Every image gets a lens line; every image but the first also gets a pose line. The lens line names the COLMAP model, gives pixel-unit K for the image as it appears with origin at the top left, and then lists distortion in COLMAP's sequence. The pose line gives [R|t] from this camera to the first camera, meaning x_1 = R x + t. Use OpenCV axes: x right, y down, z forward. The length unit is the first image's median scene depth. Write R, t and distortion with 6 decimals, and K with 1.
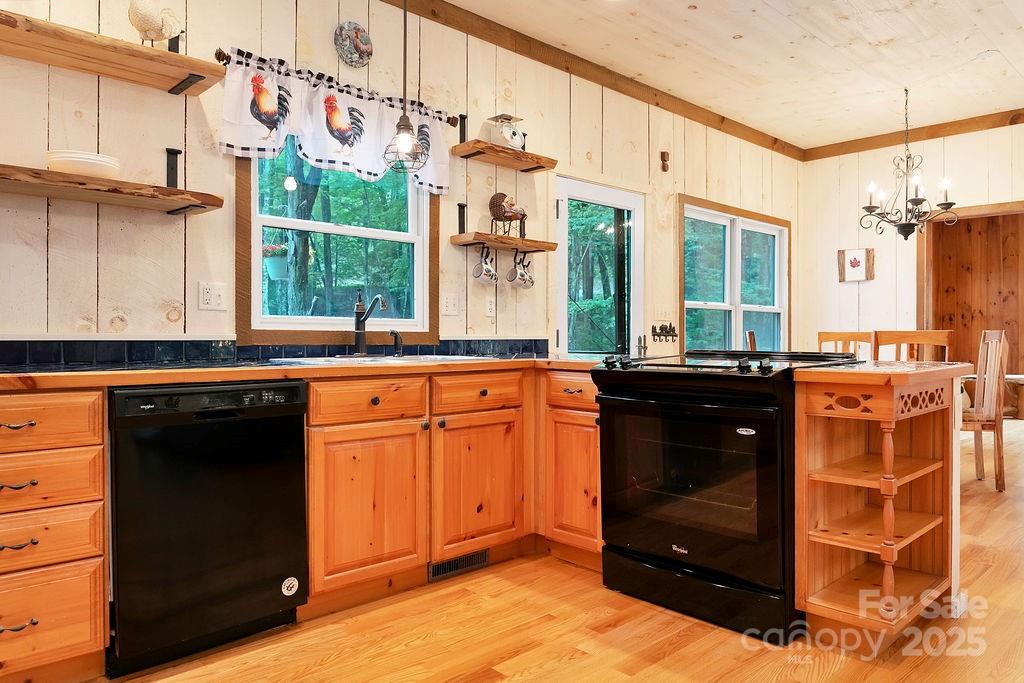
lens RADIAL K [[744.2, 0, 543.2], [0, 744.2, 341.7], [0, 0, 1]] dist [0.002191, -0.021628]
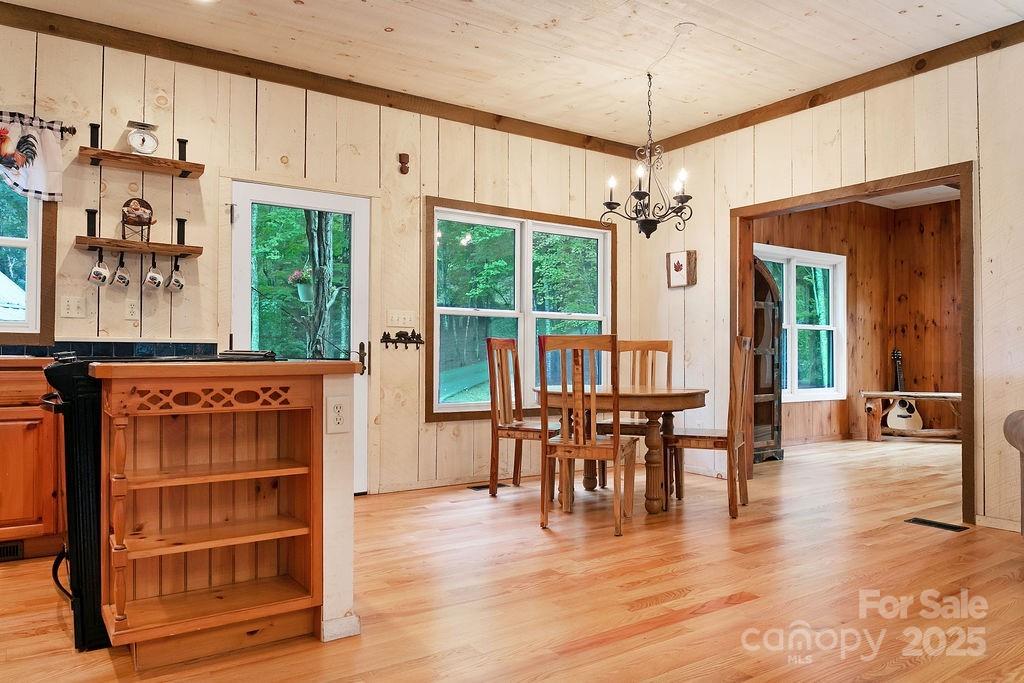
lens RADIAL K [[744.2, 0, 541.9], [0, 744.2, 349.4], [0, 0, 1]] dist [0.002191, -0.021628]
pose [[0.984383, 0.003776, -0.176001, 0.794839], [-0.006394, 0.999877, -0.014311, 0.021905], [0.175925, 0.015213, 0.984286, 0.117303]]
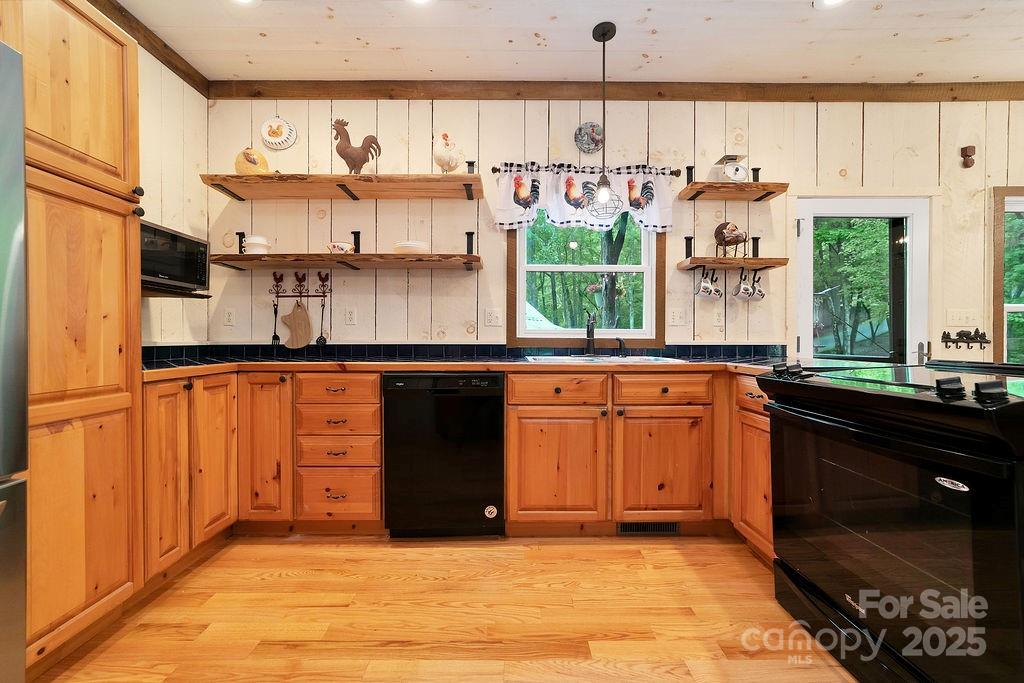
lens RADIAL K [[414.3, 0, 492.7], [0, 414.3, 340.8], [0, 0, 1]] dist [-0.012651, 0.006563]
pose [[0.695583, 0.003372, -0.718438, 0.188477], [-0.006496, 0.999978, -0.001595, -0.007288], [0.718416, 0.005777, 0.695589, 0.320118]]
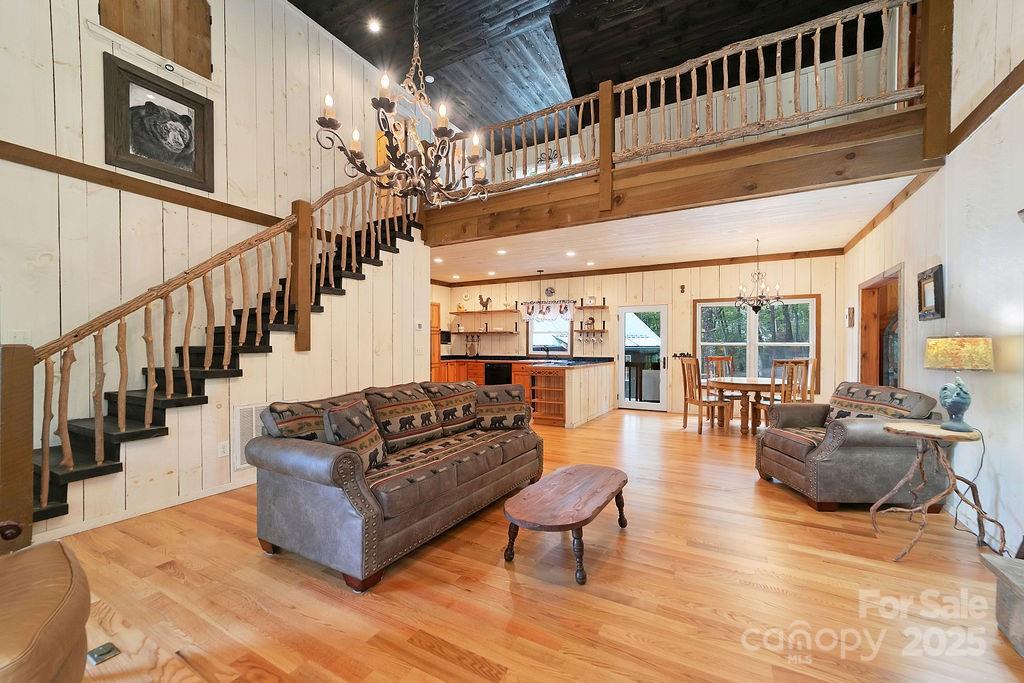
lens RADIAL K [[414.3, 0, 473.9], [0, 414.3, 350.3], [0, 0, 1]] dist [-0.012651, 0.006563]
pose [[0.220091, 0.011465, -0.975412, 2.146775], [-0.005528, 0.999930, 0.010506, -0.066225], [0.975464, 0.003080, 0.220139, -0.011797]]
